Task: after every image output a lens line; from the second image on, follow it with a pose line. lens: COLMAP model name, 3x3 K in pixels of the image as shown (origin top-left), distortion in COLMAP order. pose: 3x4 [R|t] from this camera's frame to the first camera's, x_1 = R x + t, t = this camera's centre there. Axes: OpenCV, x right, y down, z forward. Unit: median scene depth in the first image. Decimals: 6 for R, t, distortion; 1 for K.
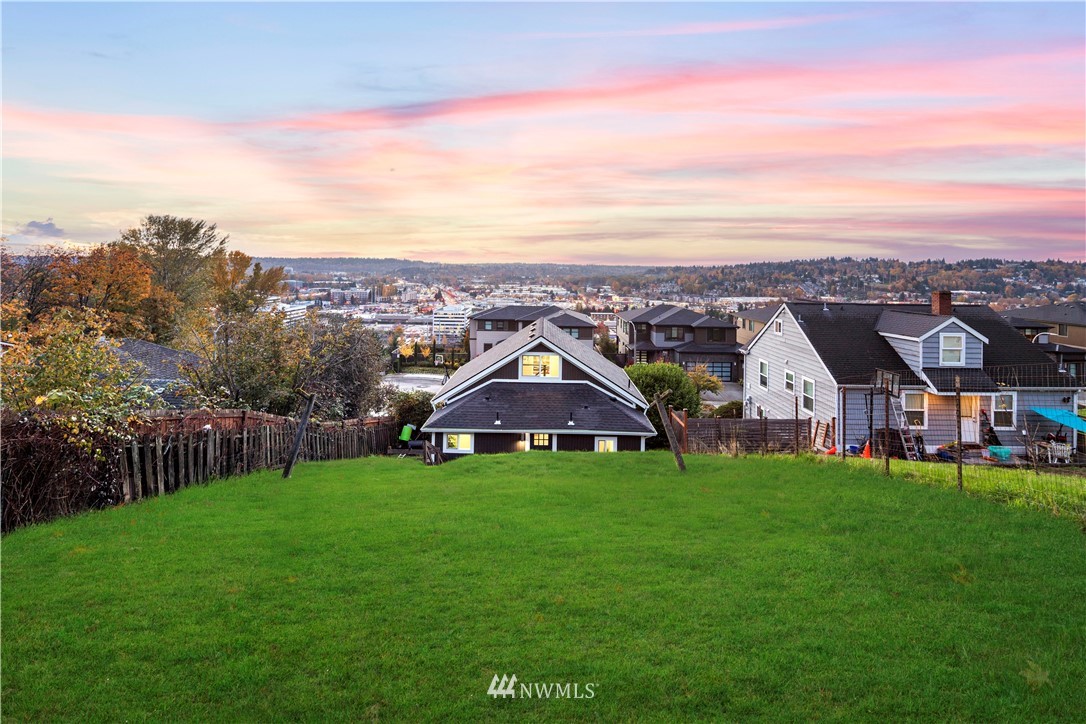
lens RADIAL K [[545.3, 0, 541.6], [0, 545.3, 349.5], [0, 0, 1]] dist [0.002999, 0.000162]
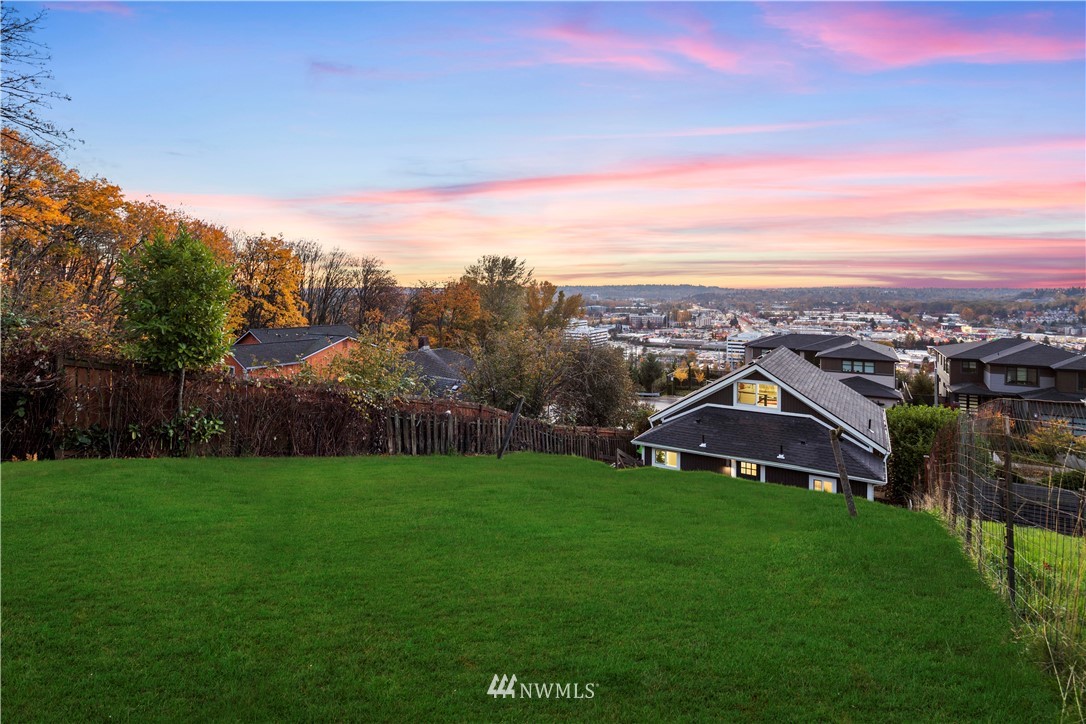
lens RADIAL K [[535.2, 0, 543.0], [0, 535.2, 362.0], [0, 0, 1]] dist [0.036695, -0.000380]
pose [[0.864095, 0.057825, -0.499997, 0.147270], [-0.069012, 0.997608, -0.003893, 0.001425], [0.498576, 0.037869, 0.866019, -0.038745]]
